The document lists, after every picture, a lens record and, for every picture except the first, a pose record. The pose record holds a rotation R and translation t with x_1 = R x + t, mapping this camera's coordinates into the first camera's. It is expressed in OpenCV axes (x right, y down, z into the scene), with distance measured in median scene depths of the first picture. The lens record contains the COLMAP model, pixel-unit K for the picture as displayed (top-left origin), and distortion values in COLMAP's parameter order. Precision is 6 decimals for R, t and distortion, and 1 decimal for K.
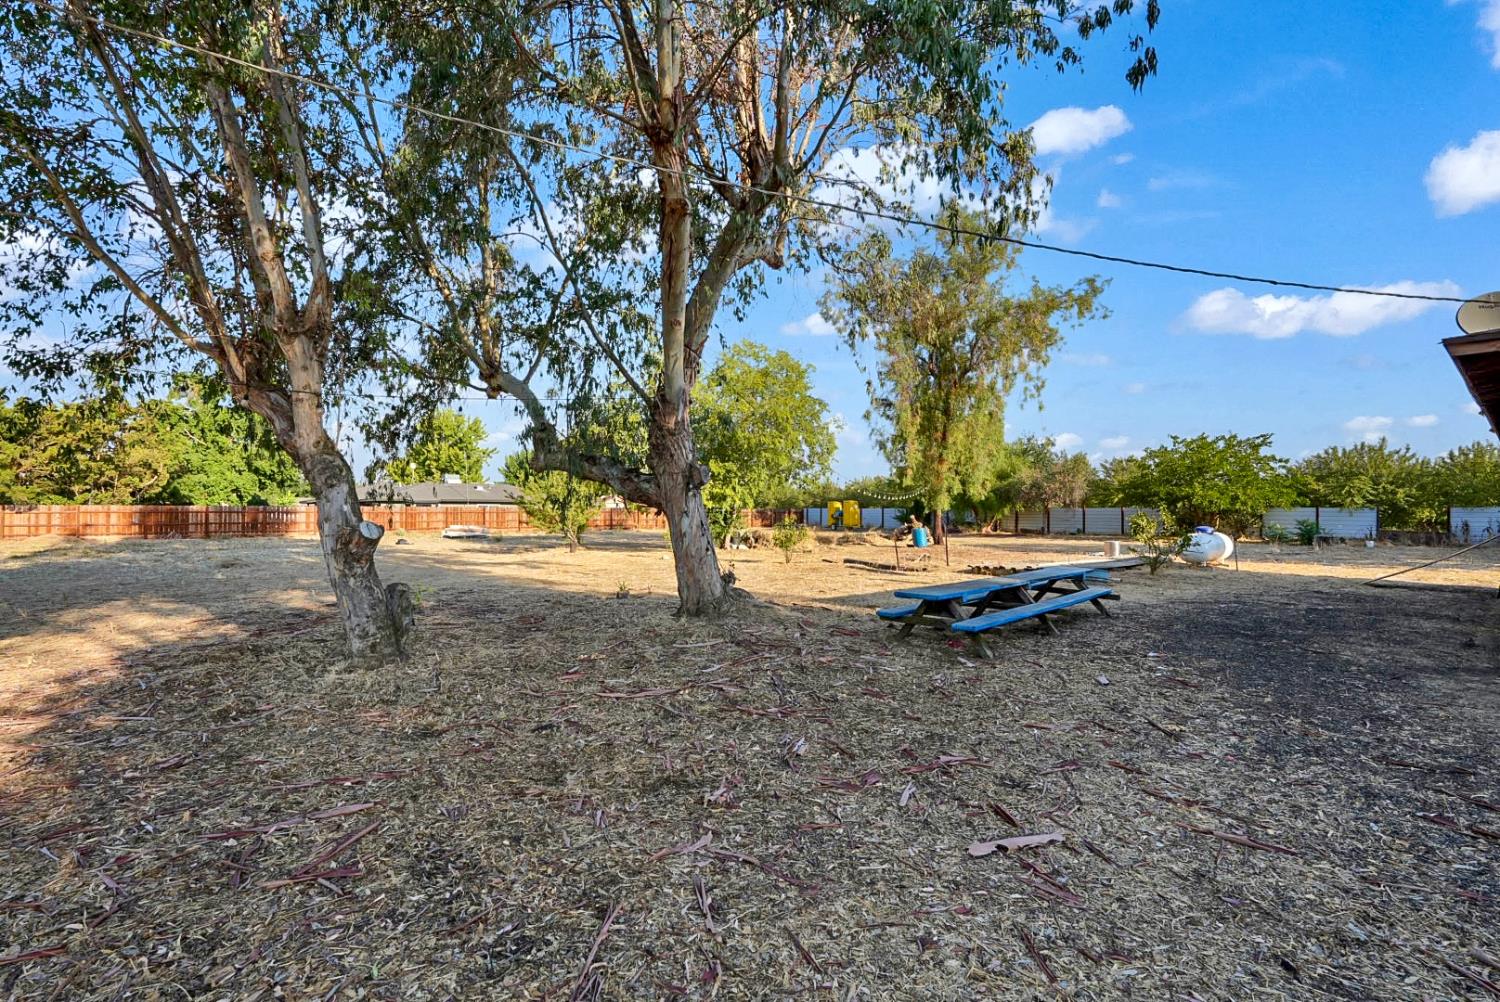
lens RADIAL K [[656.3, 0, 753.6], [0, 656.3, 505.2], [0, 0, 1]] dist [-0.014862, 0.007626]
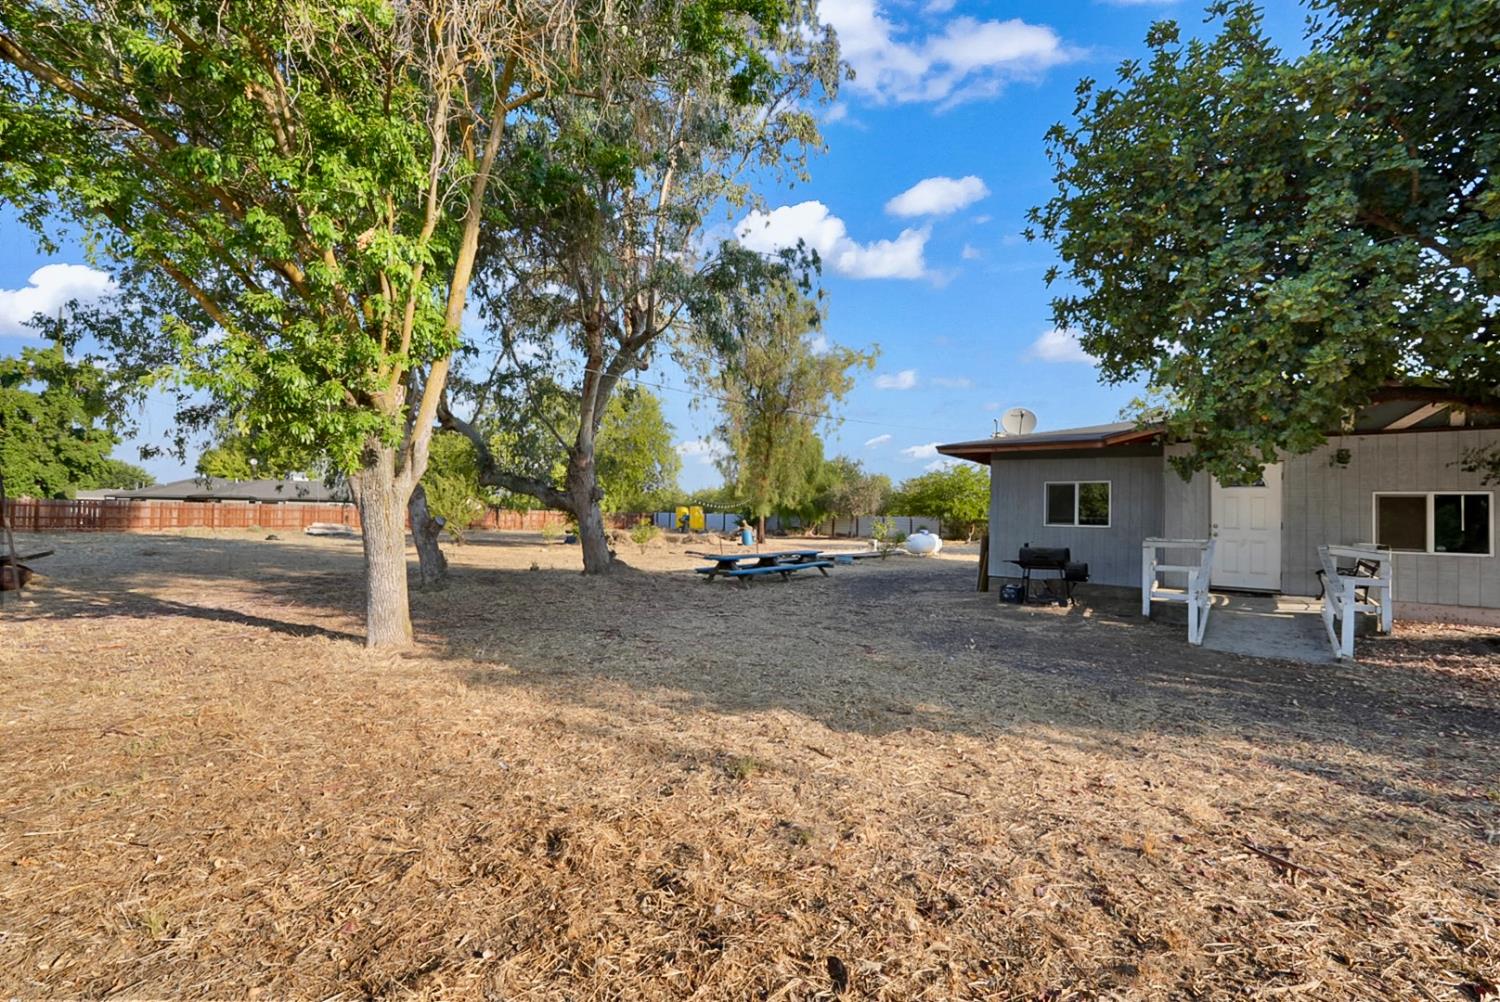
lens RADIAL K [[656.3, 0, 753.6], [0, 656.3, 505.2], [0, 0, 1]] dist [-0.014862, 0.007626]
pose [[0.973745, 0.020929, 0.226678, -0.021435], [-0.019436, 0.999772, -0.008814, -0.002246], [-0.226811, 0.004177, 0.973930, -0.226847]]
